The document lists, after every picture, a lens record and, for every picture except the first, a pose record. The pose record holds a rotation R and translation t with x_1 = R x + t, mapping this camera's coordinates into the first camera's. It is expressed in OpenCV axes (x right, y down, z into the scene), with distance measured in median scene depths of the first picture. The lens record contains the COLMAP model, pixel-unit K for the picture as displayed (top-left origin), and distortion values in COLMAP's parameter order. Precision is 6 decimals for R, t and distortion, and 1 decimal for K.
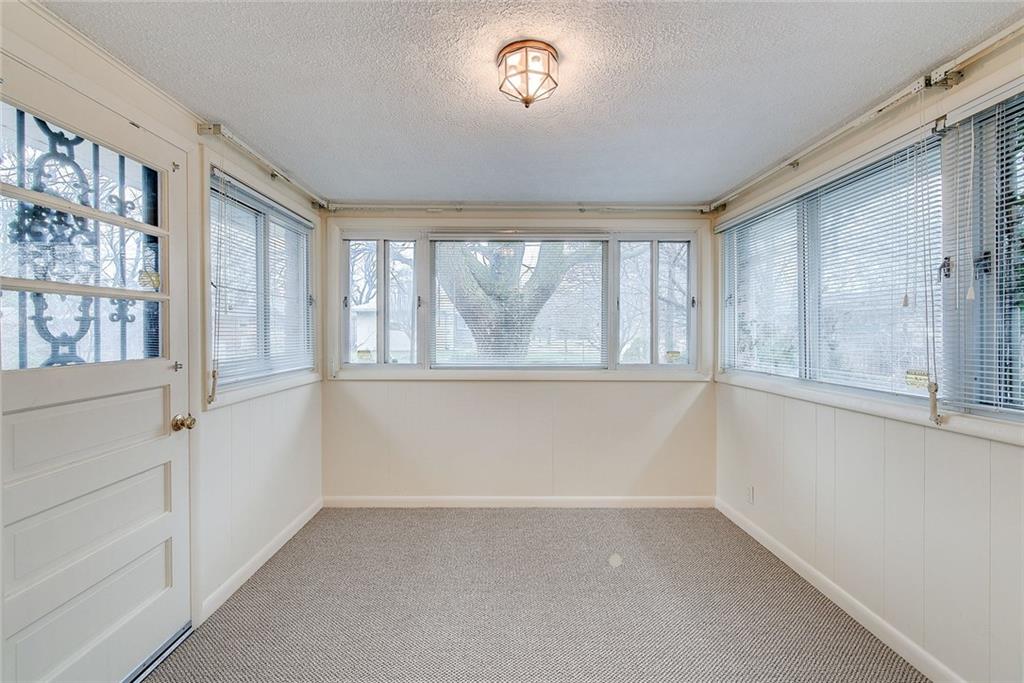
lens RADIAL K [[442.6, 0, 515.2], [0, 442.6, 333.4], [0, 0, 1]] dist [-0.001939, -0.001228]
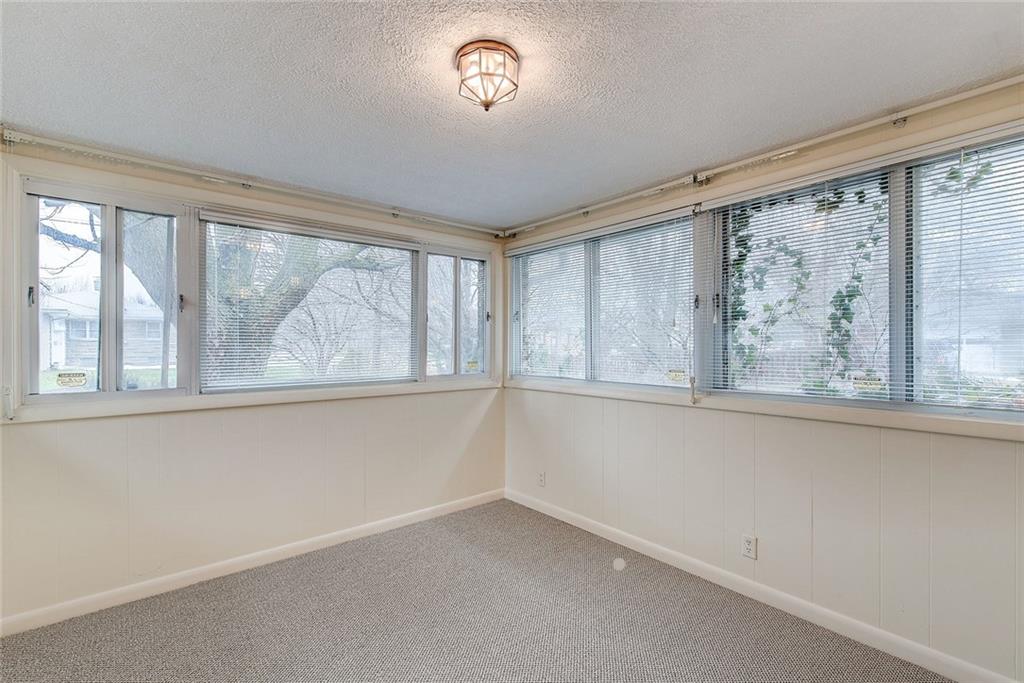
lens RADIAL K [[442.6, 0, 516.6], [0, 442.6, 346.0], [0, 0, 1]] dist [-0.001939, -0.001228]
pose [[0.776826, -0.004061, 0.629702, -0.246898], [0.002209, 0.999991, 0.003723, -0.001219], [-0.629711, -0.001502, 0.776828, 0.098348]]
